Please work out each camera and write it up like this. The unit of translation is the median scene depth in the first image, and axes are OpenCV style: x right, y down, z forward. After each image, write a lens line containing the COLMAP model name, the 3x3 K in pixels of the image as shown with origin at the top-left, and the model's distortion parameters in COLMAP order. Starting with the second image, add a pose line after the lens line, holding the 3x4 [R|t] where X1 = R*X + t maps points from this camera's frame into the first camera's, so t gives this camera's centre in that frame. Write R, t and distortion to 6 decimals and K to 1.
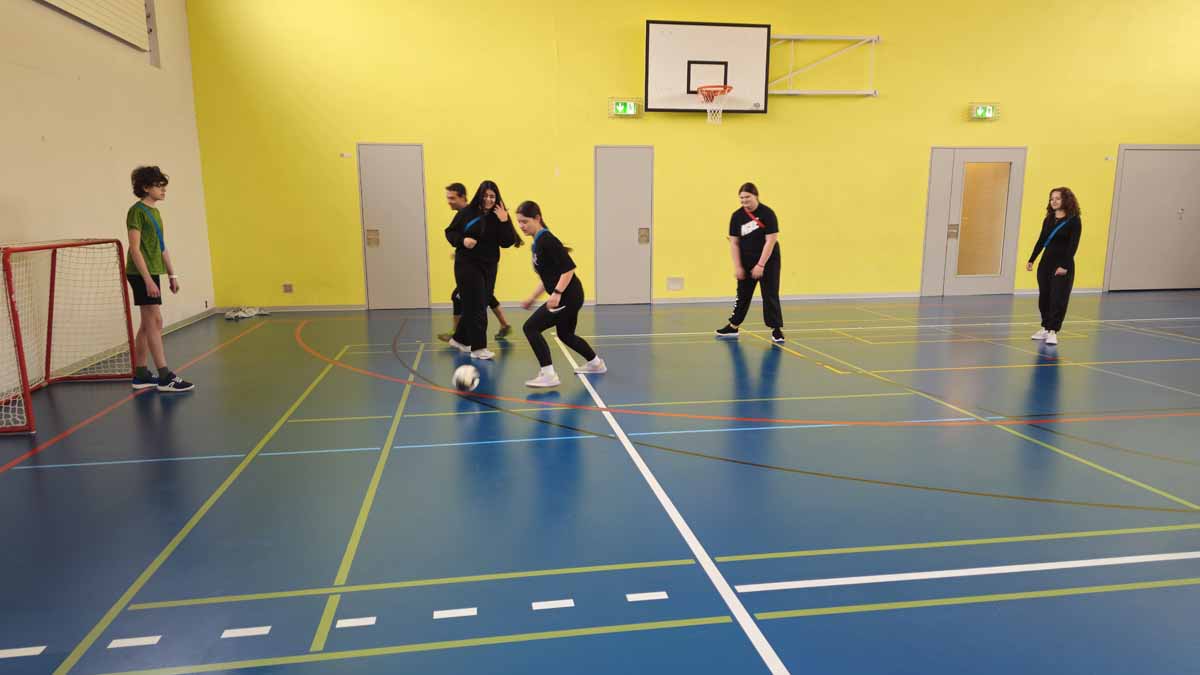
lens RADIAL K [[816.9, 0, 600.0], [0, 816.9, 337.5], [0, 0, 1]] dist [0.060564, -0.001814]
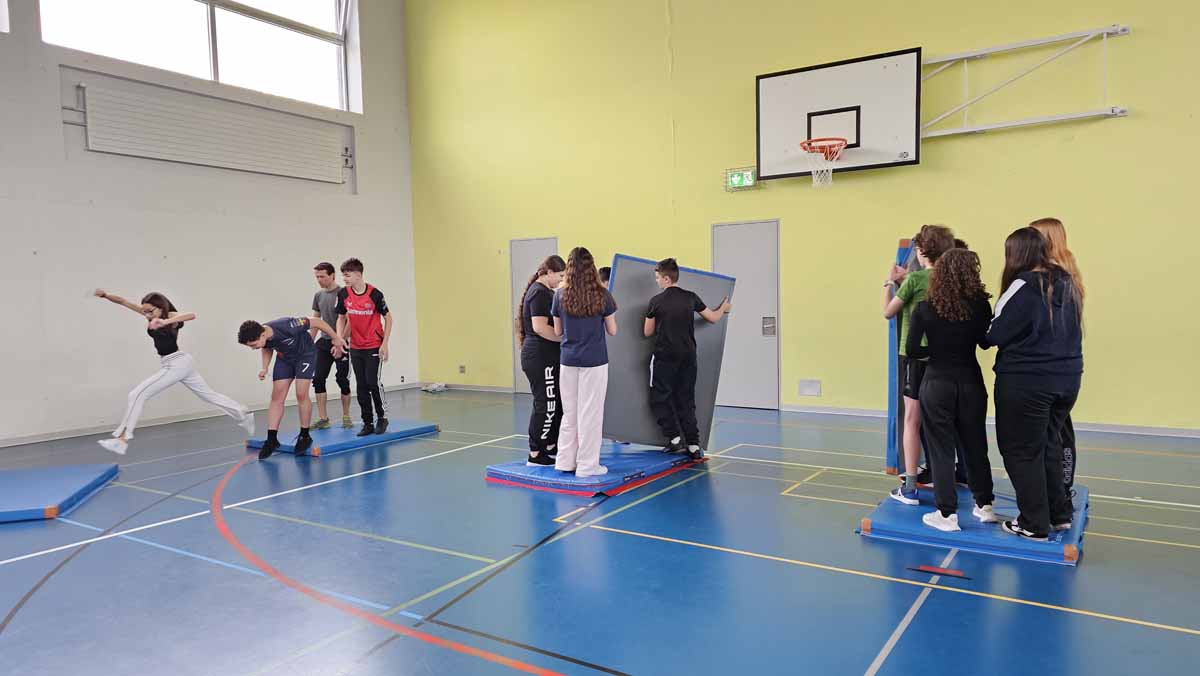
lens RADIAL K [[816.9, 0, 600.0], [0, 816.9, 338.0], [0, 0, 1]] dist [0.060564, -0.001814]
pose [[0.733340, 0.019806, -0.679574, 0.508978], [-0.108097, 0.990257, -0.087789, -0.023642], [0.671214, 0.137839, 0.728336, 0.299731]]
